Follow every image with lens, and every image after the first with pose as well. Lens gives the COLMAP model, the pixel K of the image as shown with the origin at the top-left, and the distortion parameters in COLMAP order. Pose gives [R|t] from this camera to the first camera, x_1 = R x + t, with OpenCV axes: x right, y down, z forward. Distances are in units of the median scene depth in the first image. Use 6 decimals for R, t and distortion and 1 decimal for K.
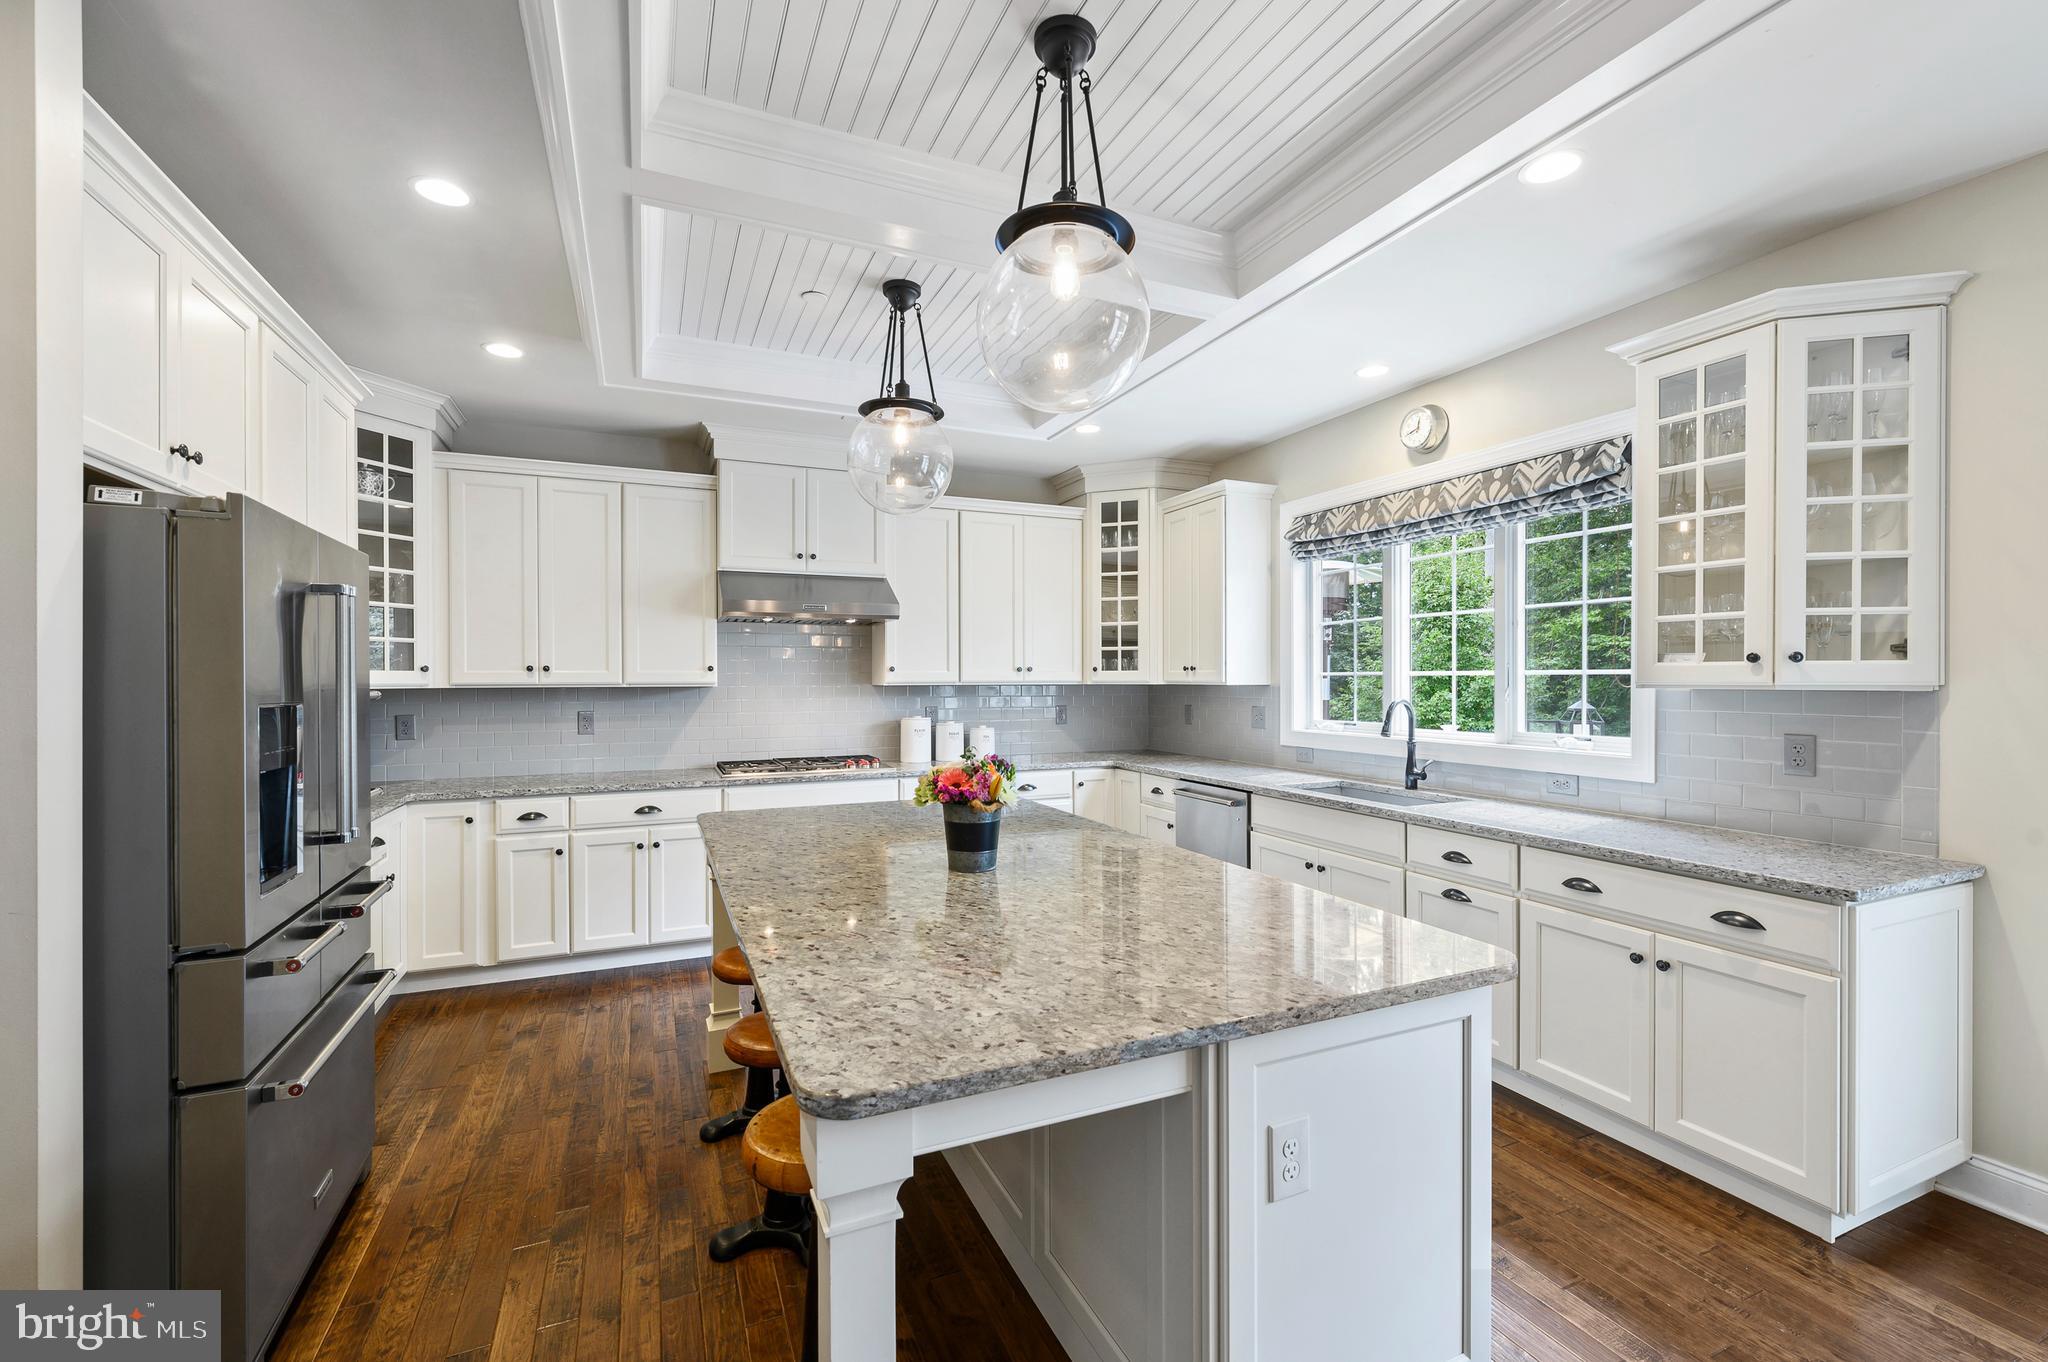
lens RADIAL K [[858.9, 0, 1034.2], [0, 858.9, 679.2], [0, 0, 1]] dist [-0.002737, 0.000628]
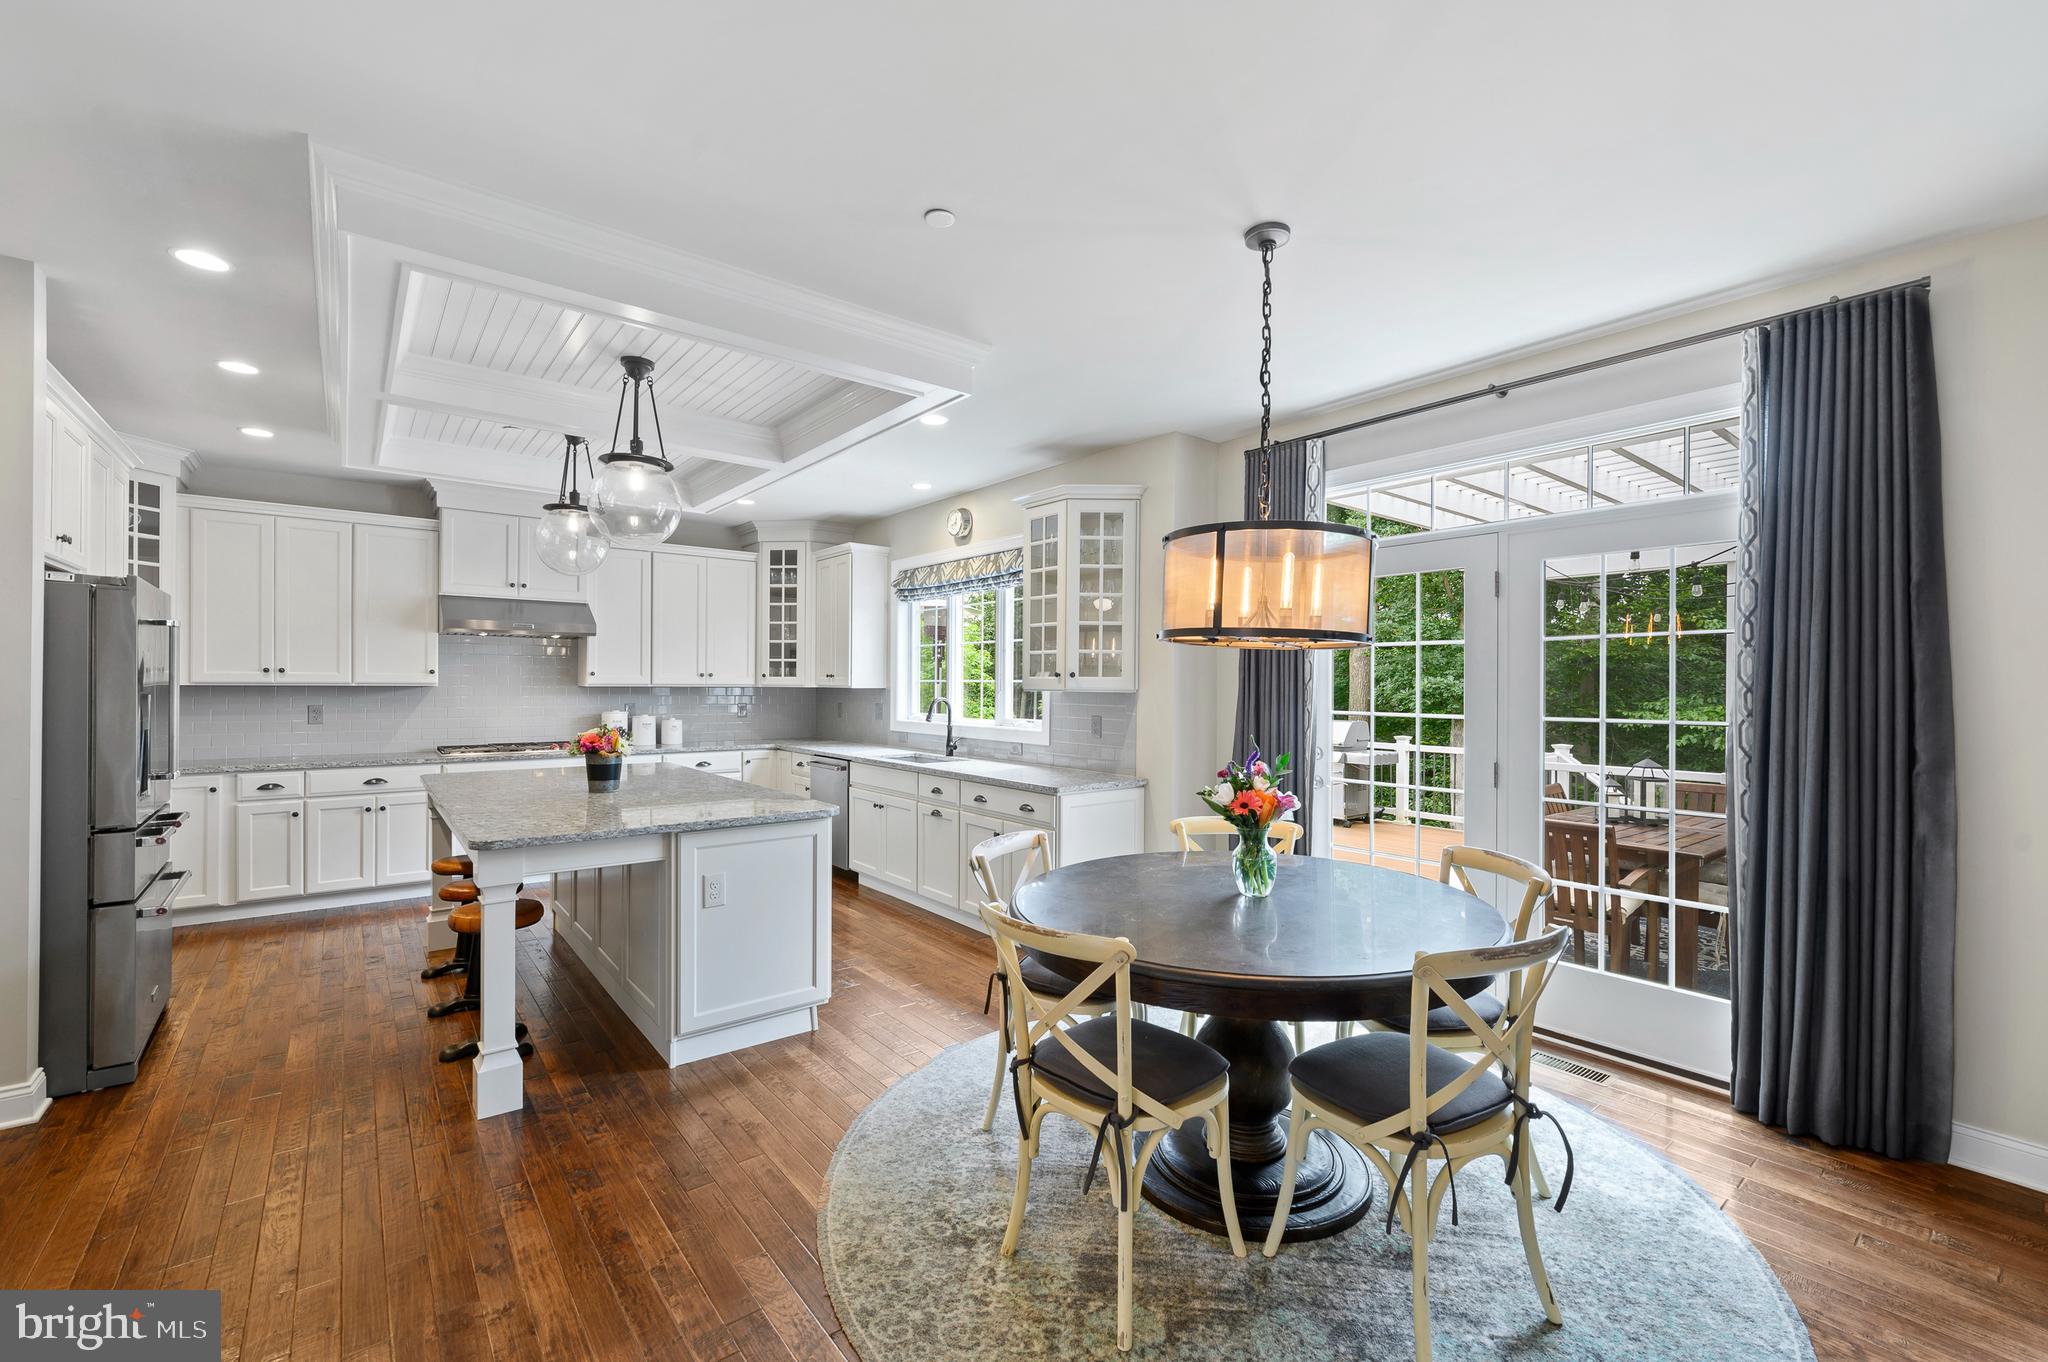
lens RADIAL K [[858.9, 0, 1036.2], [0, 858.9, 682.4], [0, 0, 1]] dist [-0.002737, 0.000628]
pose [[0.968007, 0.009288, 0.250751, 0.189697], [-0.008958, 0.999957, -0.002458, -0.001874], [-0.250763, 0.000133, 0.968049, -0.504411]]
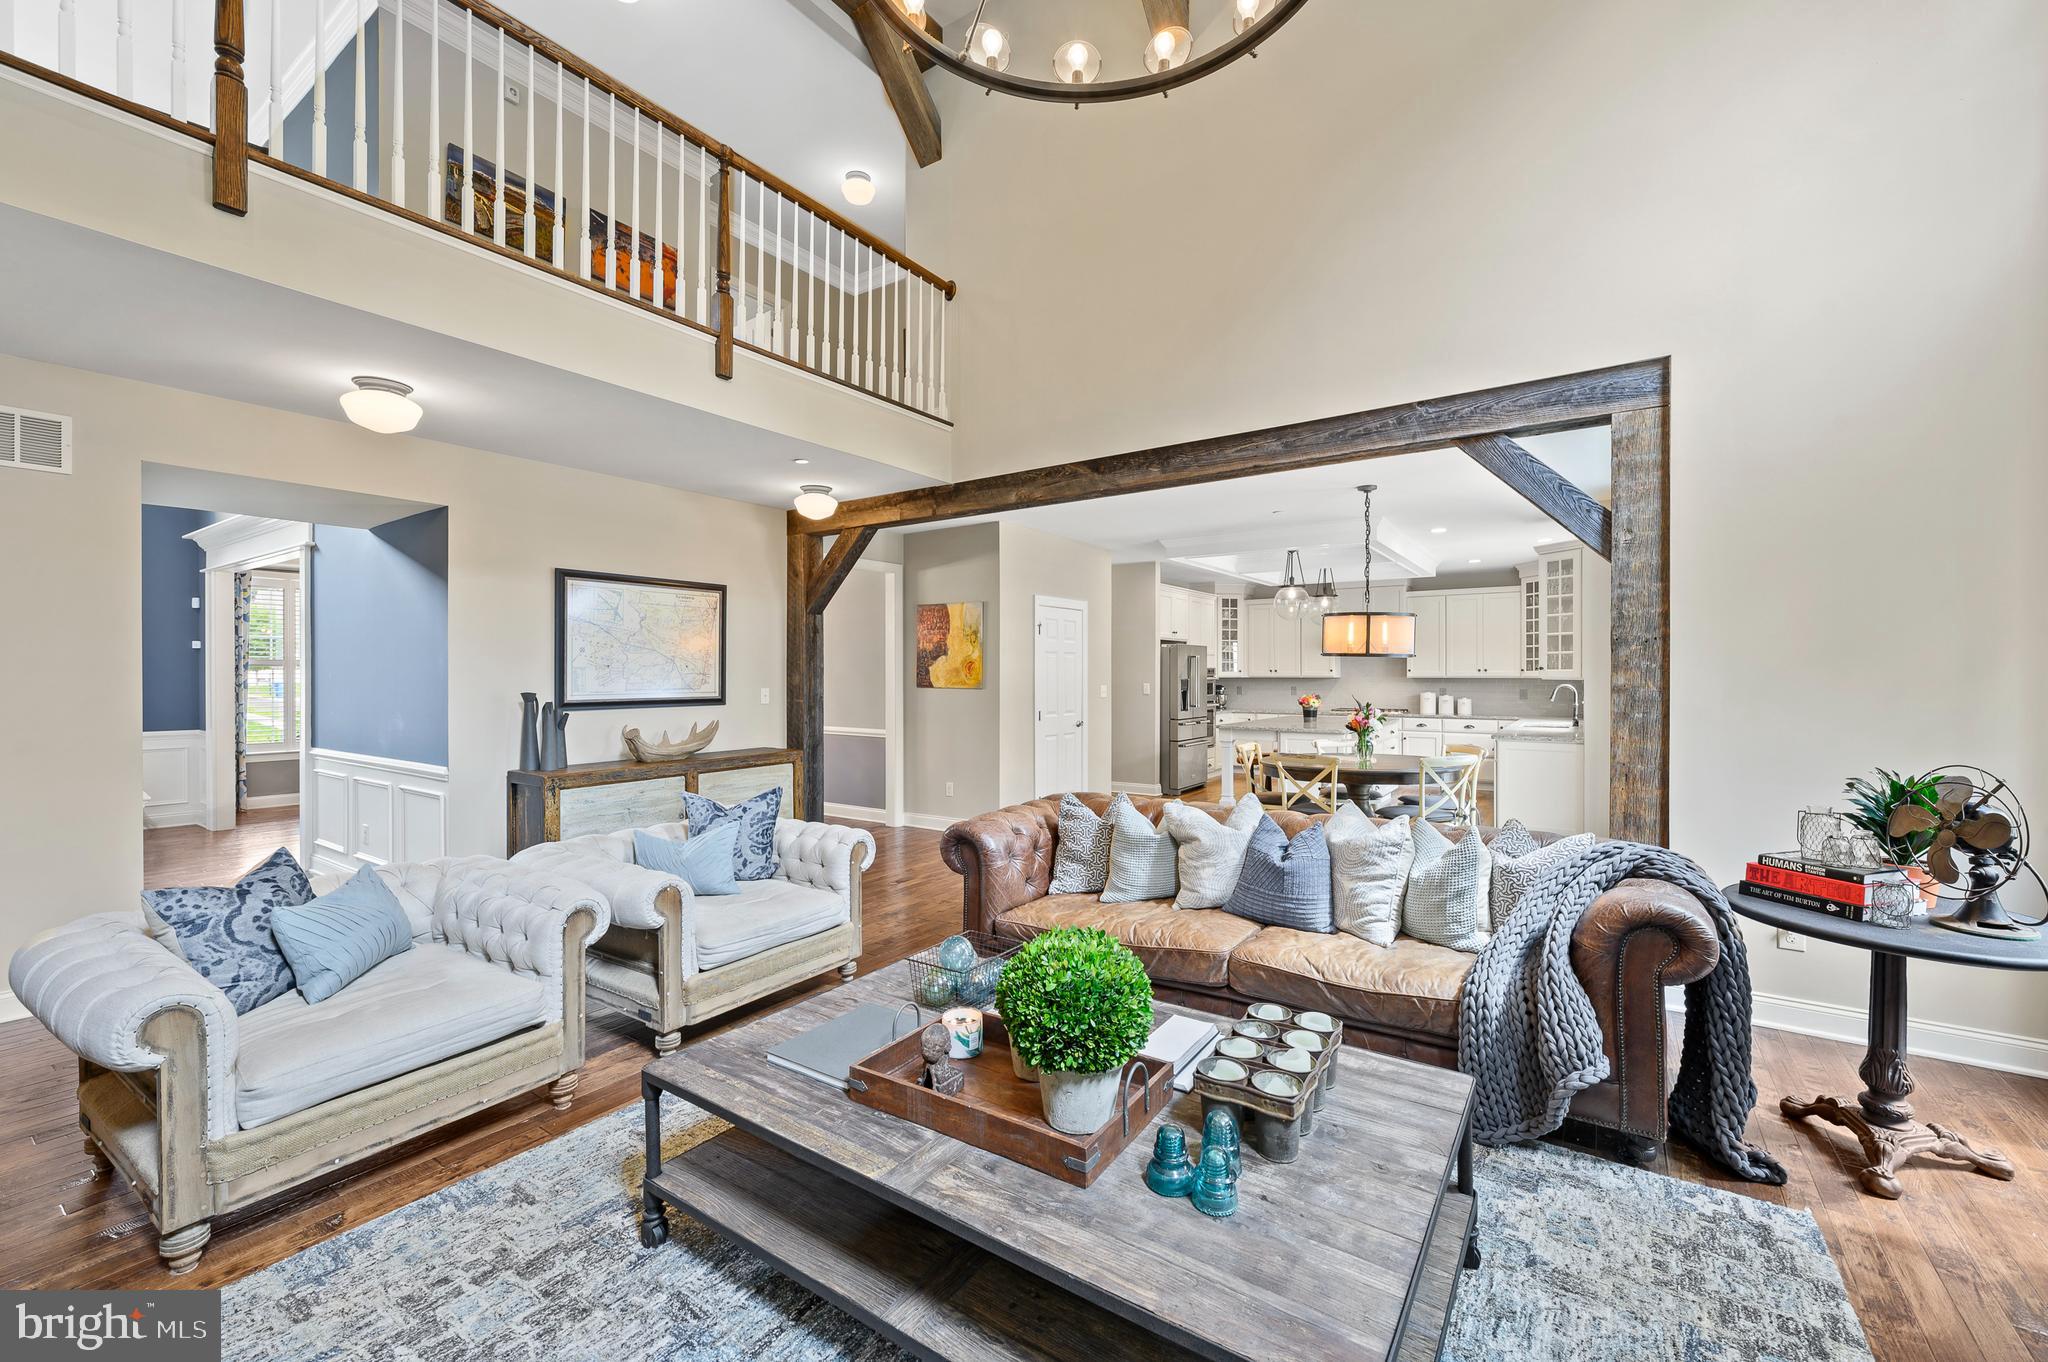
lens RADIAL K [[814.0, 0, 1044.9], [0, 814.0, 682.7], [0, 0, 1]] dist [-0.000972, -0.000346]
pose [[0.532447, 0.014059, -0.846347, 1.355957], [-0.004581, 0.999895, 0.013728, -0.005261], [0.846451, -0.003433, 0.532455, -1.123881]]
